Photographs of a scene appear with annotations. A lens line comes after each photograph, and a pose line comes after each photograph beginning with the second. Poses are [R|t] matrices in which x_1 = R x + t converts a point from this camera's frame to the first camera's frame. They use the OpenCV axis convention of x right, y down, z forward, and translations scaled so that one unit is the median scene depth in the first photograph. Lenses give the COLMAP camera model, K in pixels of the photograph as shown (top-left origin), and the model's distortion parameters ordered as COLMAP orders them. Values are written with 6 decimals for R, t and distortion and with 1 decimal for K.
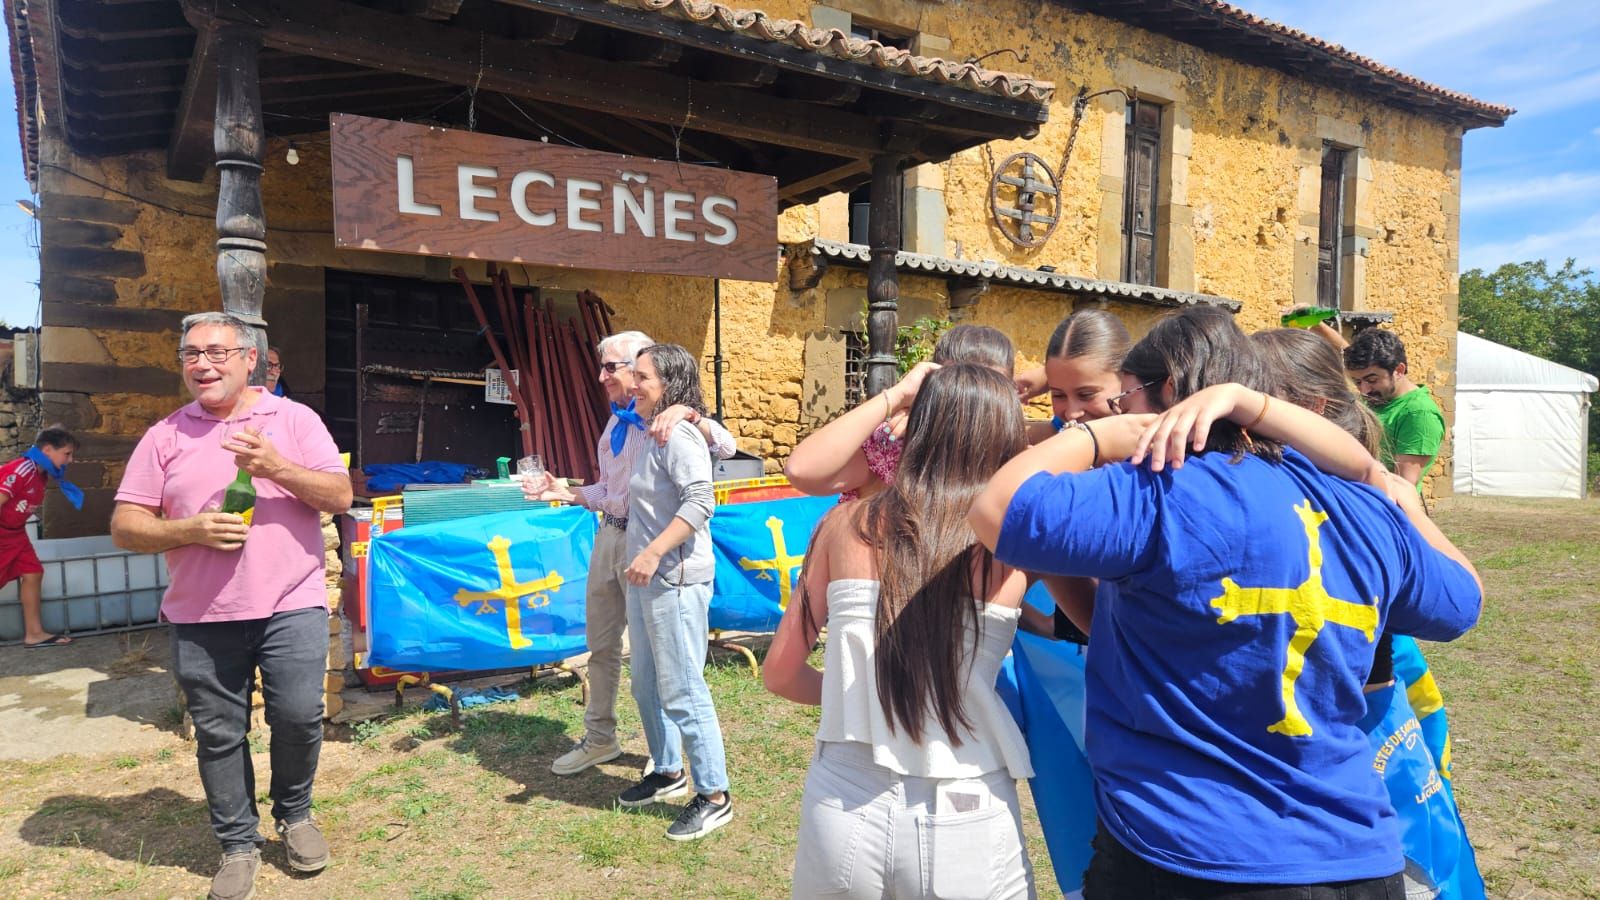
lens RADIAL K [[1067.8, 0, 770.6], [0, 1067.8, 472.0], [0, 0, 1]] dist [0.074951, -0.063935]
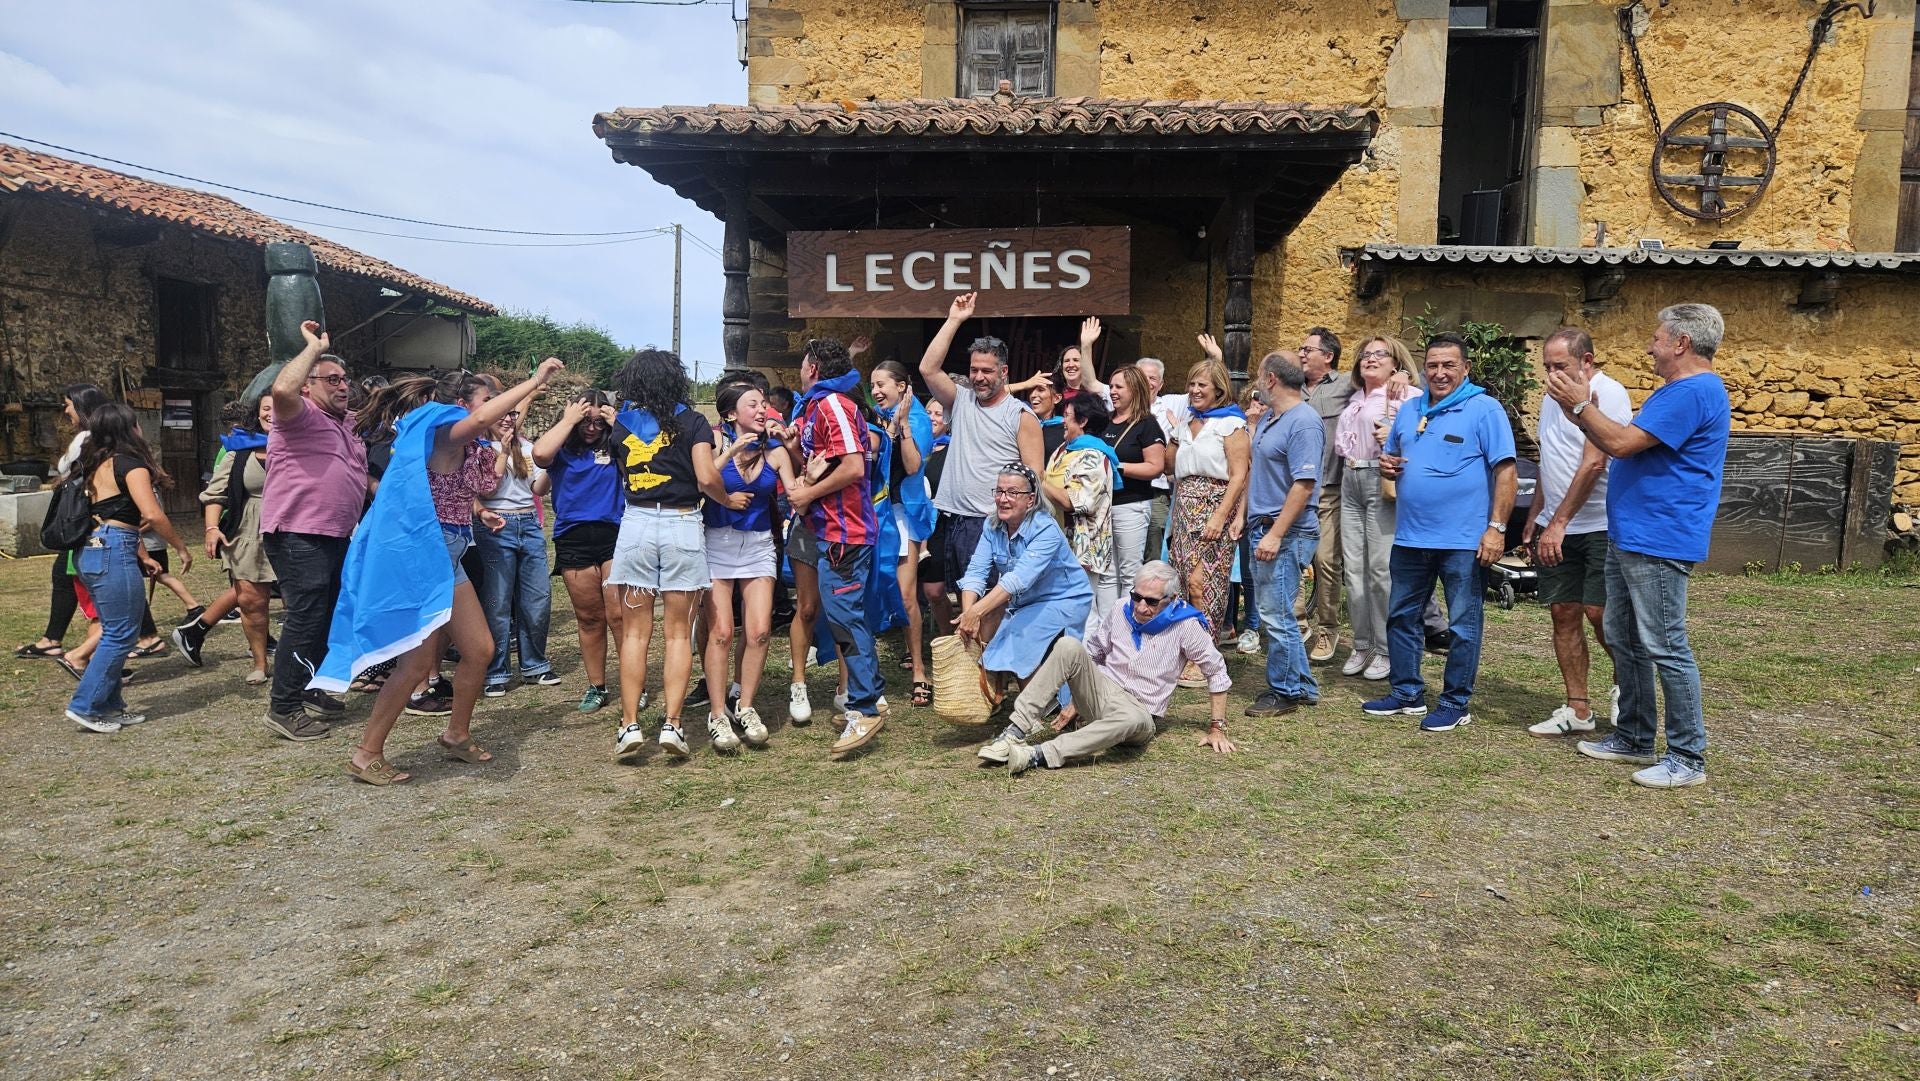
lens RADIAL K [[1281.4, 0, 969.1], [0, 1281.4, 541.1], [0, 0, 1]] dist [0.074951, -0.063935]
pose [[0.793624, 0.054152, -0.605994, 0.421515], [-0.032236, 0.998375, 0.046998, 0.007769], [0.607554, -0.017764, 0.794080, -0.142976]]
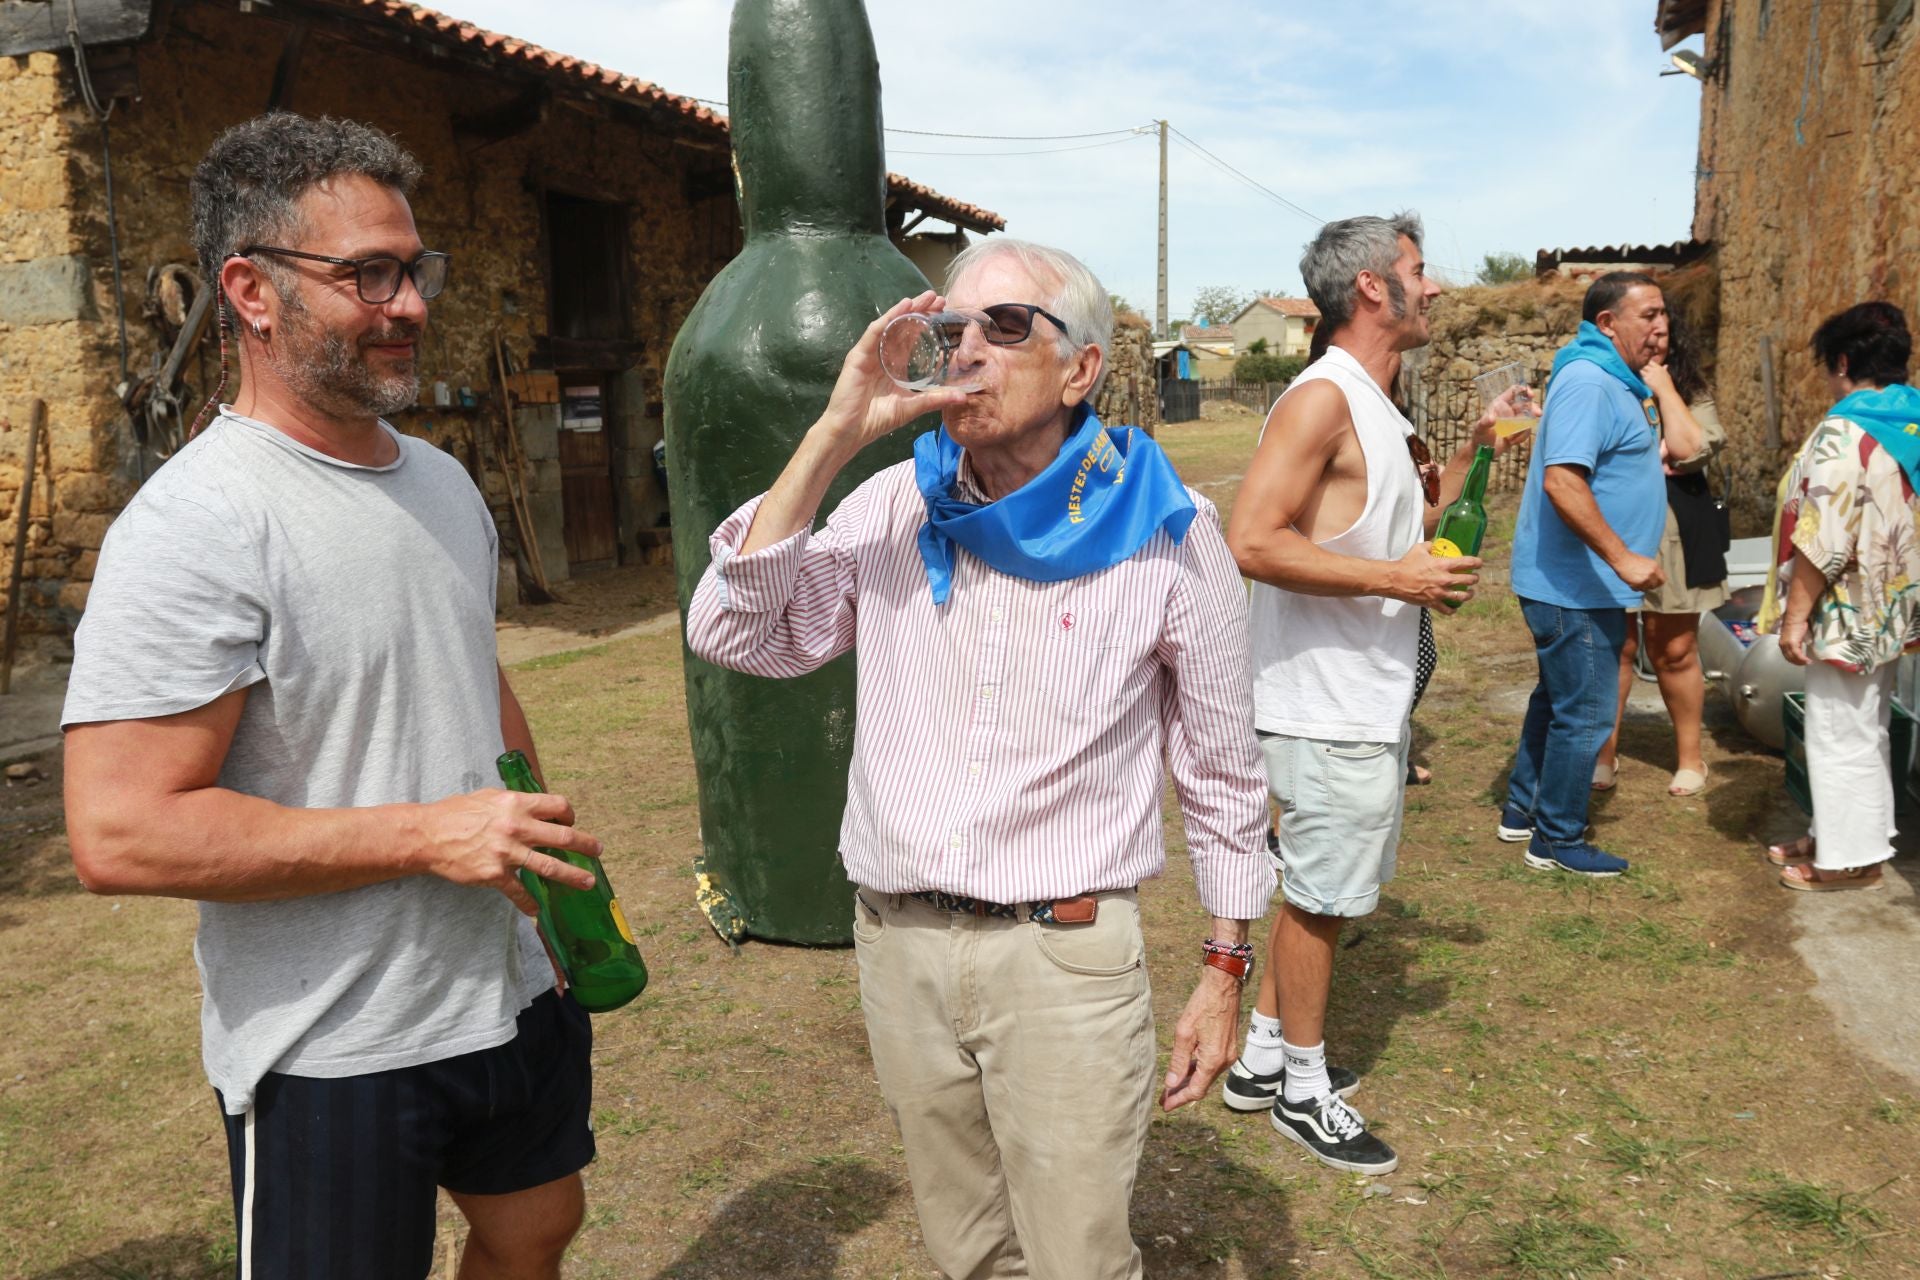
lens RADIAL K [[1486.4, 0, 944.4], [0, 1486.4, 653.9], [0, 0, 1]] dist [-0.093583, 0.053668]
pose [[0.558624, 0.111744, -0.821859, -0.246033], [0.007736, 0.990138, 0.139882, -0.011832], [0.829385, -0.084499, 0.552250, 0.145120]]
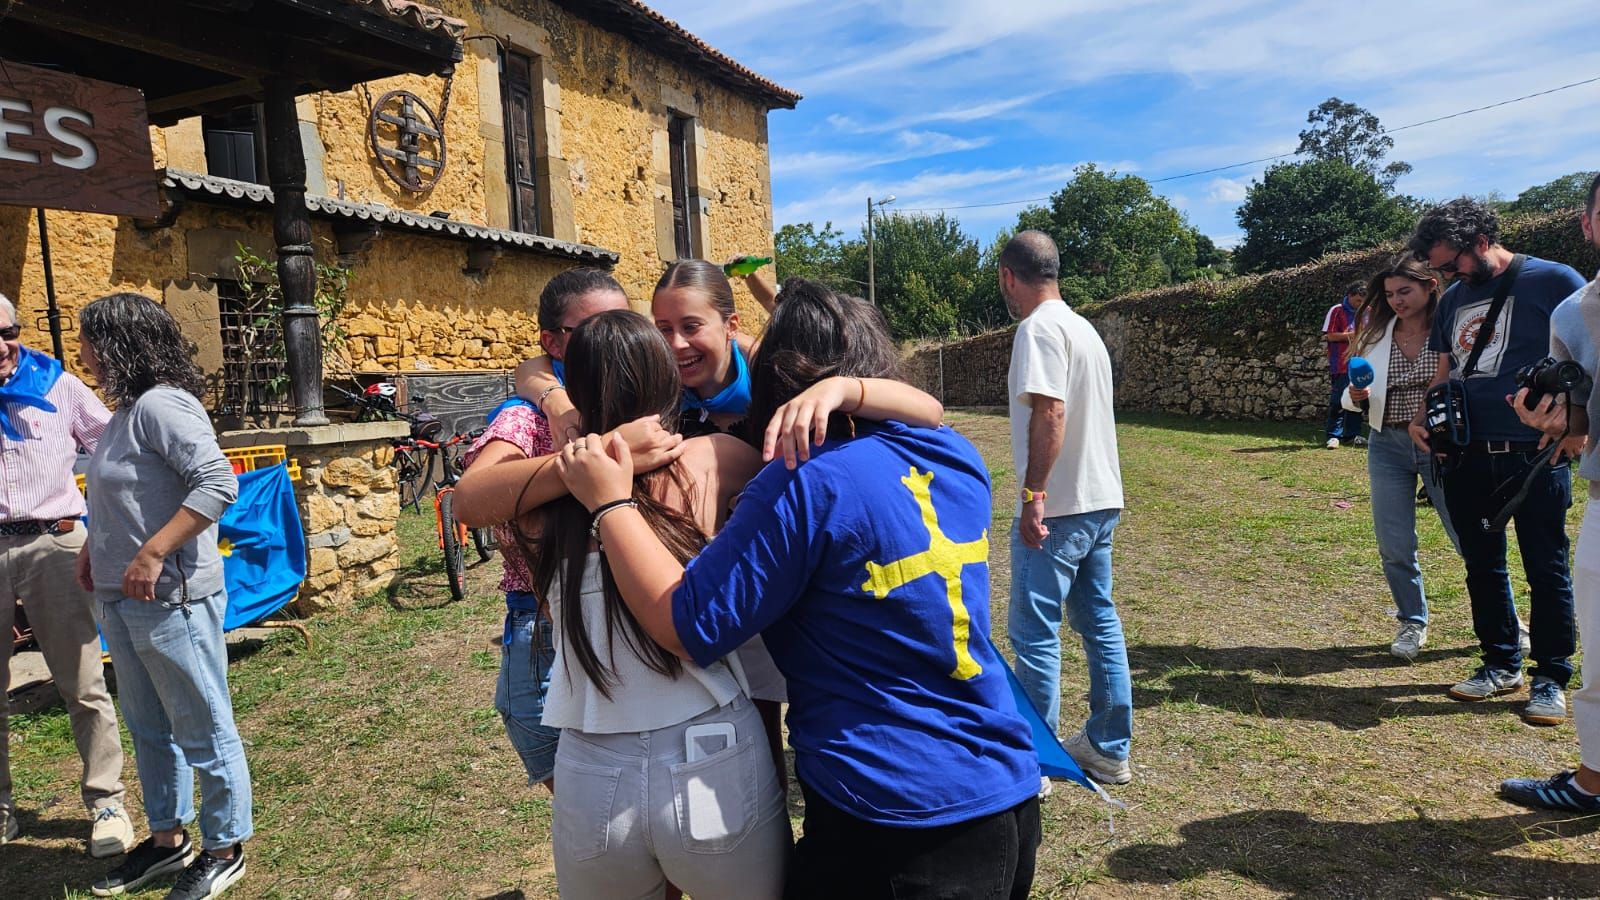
lens RADIAL K [[1067.8, 0, 780.3], [0, 1067.8, 450.3], [0, 0, 1]] dist [0.074951, -0.063935]
pose [[0.832579, -0.092008, 0.546211, -0.038559], [0.077153, 0.995758, 0.050131, -0.002697], [-0.548506, 0.000404, 0.836146, 0.020088]]
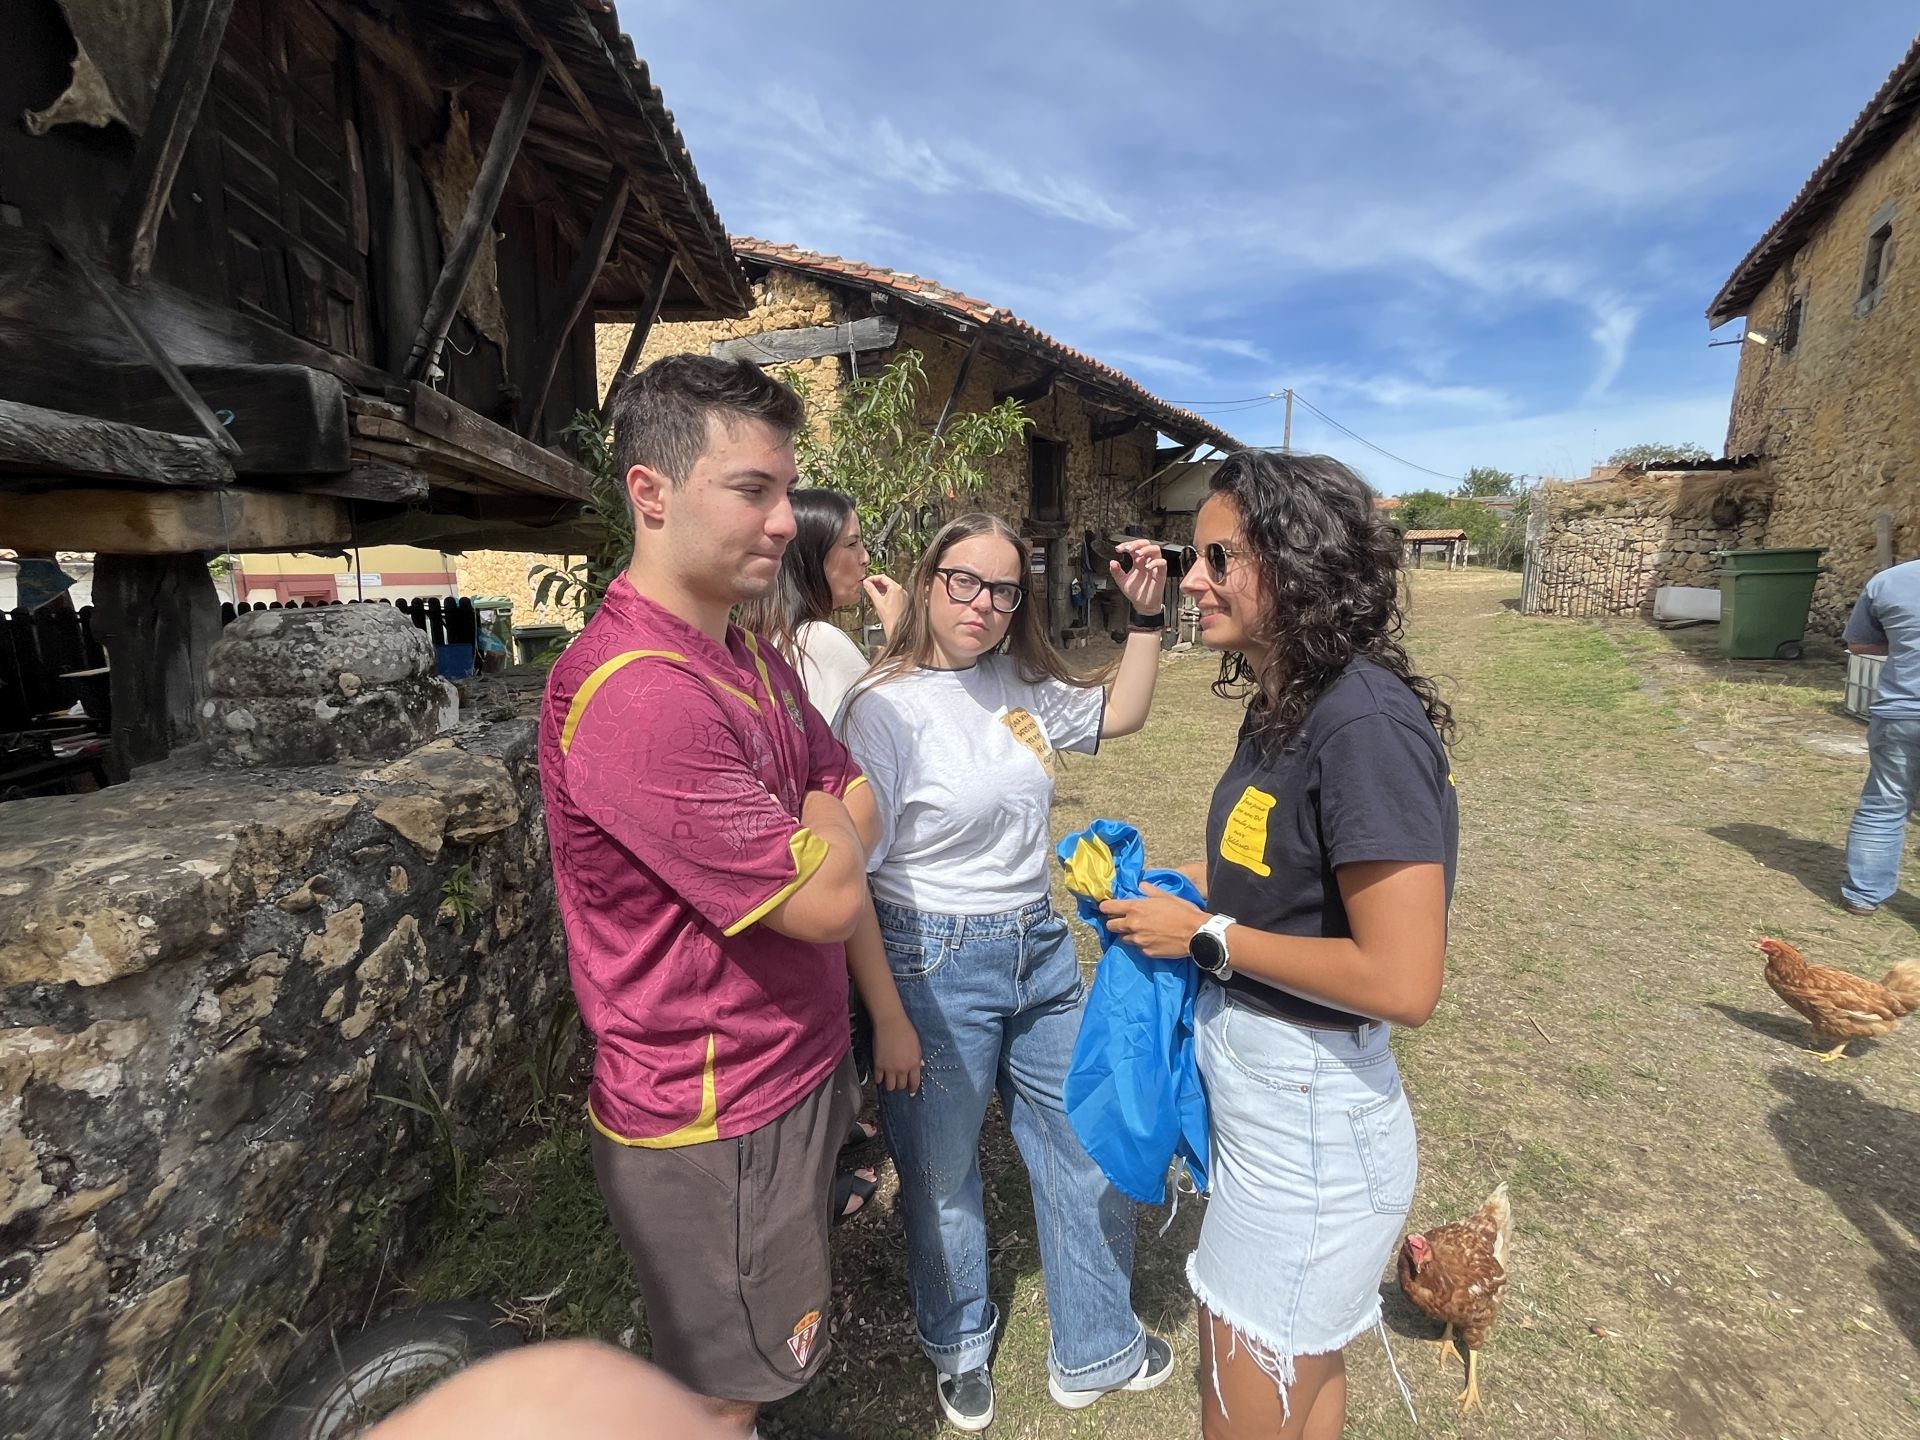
lens RADIAL K [[845.3, 0, 962.0], [0, 845.3, 717.8], [0, 0, 1]] dist [0.001692, -0.001971]
pose [[0.415483, 0.144513, -0.898048, -0.337870], [-0.006579, 0.987750, 0.155904, -0.007896], [0.909577, -0.058868, 0.411344, -0.048942]]
